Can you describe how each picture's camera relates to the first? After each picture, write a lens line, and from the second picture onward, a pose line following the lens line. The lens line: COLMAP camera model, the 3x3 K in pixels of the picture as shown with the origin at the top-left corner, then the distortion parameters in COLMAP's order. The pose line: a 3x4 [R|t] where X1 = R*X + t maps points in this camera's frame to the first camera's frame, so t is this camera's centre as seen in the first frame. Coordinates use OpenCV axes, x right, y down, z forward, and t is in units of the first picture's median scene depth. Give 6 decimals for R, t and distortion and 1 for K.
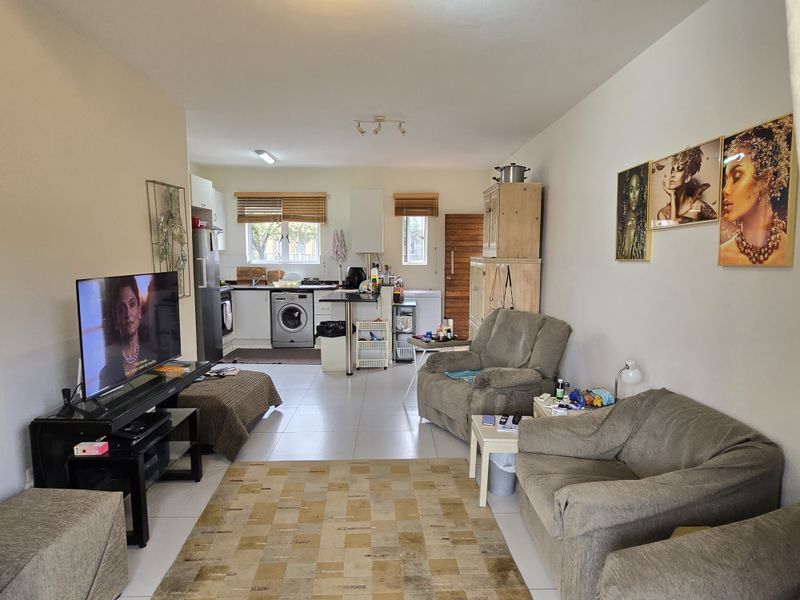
lens RADIAL K [[468.0, 0, 398.9], [0, 468.0, 294.5], [0, 0, 1]] dist [-0.024300, 0.002528]
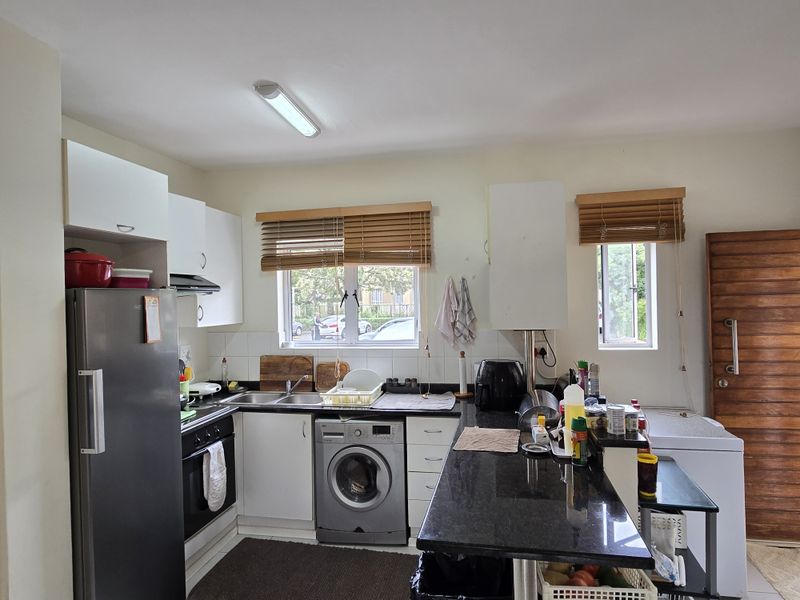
lens RADIAL K [[468.0, 0, 402.0], [0, 468.0, 299.6], [0, 0, 1]] dist [-0.024300, 0.002528]
pose [[0.979057, -0.022506, -0.202339, -0.093883], [0.004971, 0.996217, -0.086756, -0.079718], [0.203526, 0.083933, 0.975465, 0.557793]]
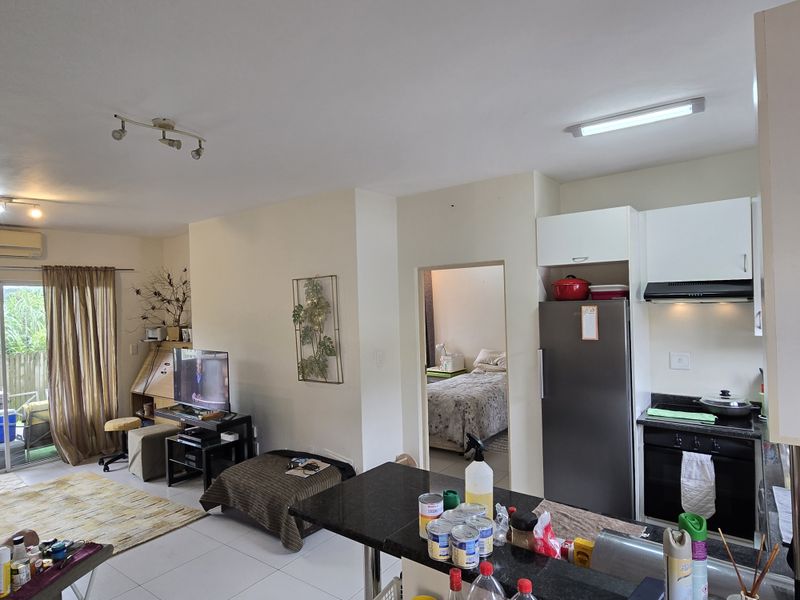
lens RADIAL K [[468.0, 0, 400.5], [0, 468.0, 301.9], [0, 0, 1]] dist [-0.024300, 0.002528]
pose [[-0.609628, 0.023580, -0.792337, 0.299685], [-0.041478, 0.997239, 0.061592, -0.176763], [0.791601, 0.070413, -0.606967, 1.264372]]
